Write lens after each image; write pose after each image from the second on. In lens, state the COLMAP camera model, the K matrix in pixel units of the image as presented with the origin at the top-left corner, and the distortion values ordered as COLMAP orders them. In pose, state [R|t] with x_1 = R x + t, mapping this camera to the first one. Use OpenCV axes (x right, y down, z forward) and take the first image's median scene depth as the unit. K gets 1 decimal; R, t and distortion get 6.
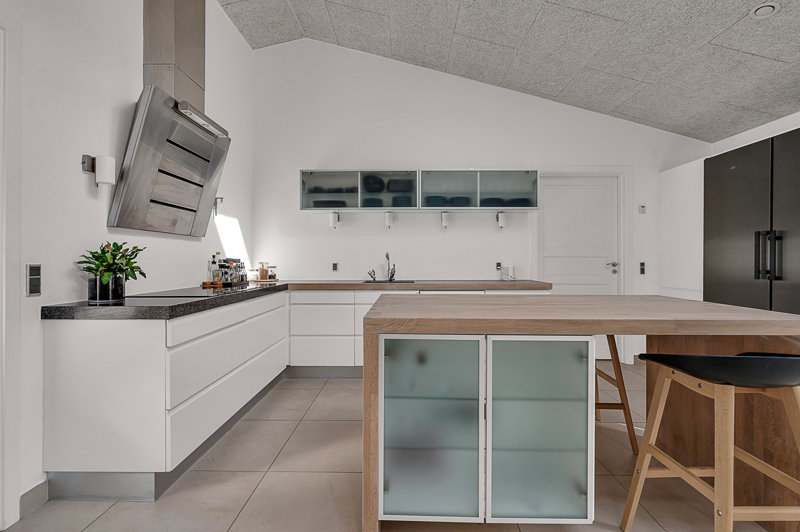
lens RADIAL K [[355.1, 0, 397.4], [0, 355.1, 259.2], [0, 0, 1]] dist [0.000592, 0.000269]
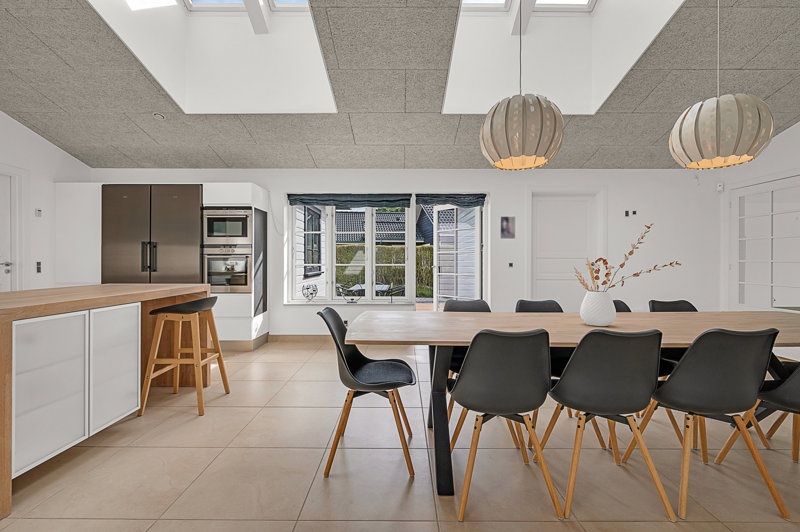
lens RADIAL K [[355.1, 0, 397.4], [0, 355.1, 259.2], [0, 0, 1]] dist [0.000592, 0.000269]
pose [[-0.008414, 0.002072, 0.999962, -0.488931], [-0.001090, 0.999997, -0.002081, 0.002390], [-0.999964, -0.001107, -0.008412, -0.104882]]
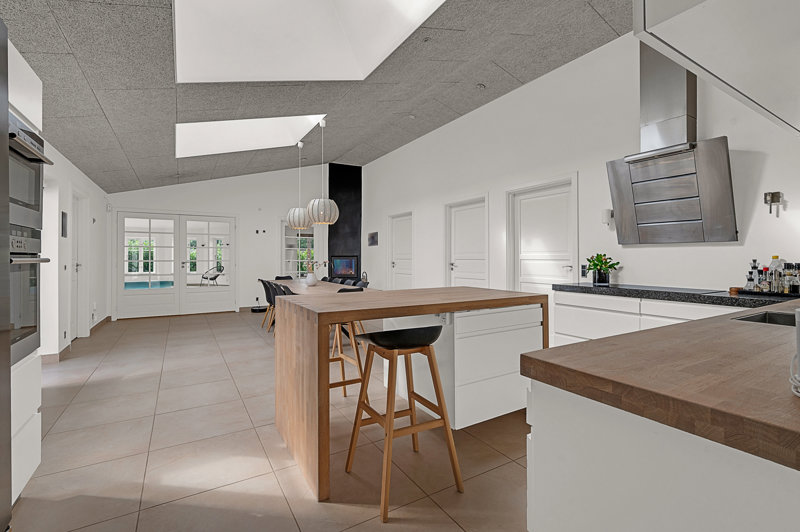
lens RADIAL K [[355.1, 0, 397.4], [0, 355.1, 259.2], [0, 0, 1]] dist [0.000592, 0.000269]
pose [[-0.845696, -0.000072, -0.533664, 0.688758], [-0.001905, 0.999994, 0.002884, -0.014877], [0.533661, 0.003456, -0.845691, 1.190411]]
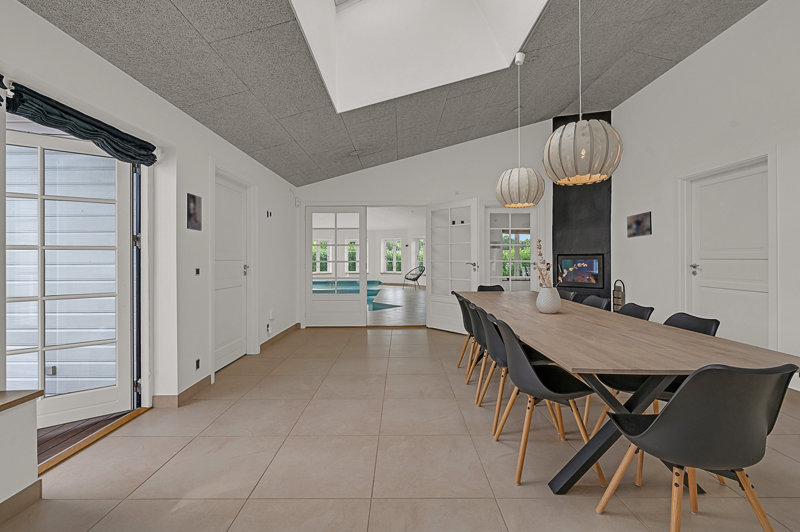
lens RADIAL K [[340.9, 0, 400.8], [0, 340.9, 256.8], [0, 0, 1]] dist [-0.000374, 0.000131]
pose [[-0.999877, 0.001028, -0.015620, 0.493880], [0.001088, 0.999992, -0.003839, -0.013031], [0.015616, -0.003856, -0.999871, 0.333871]]
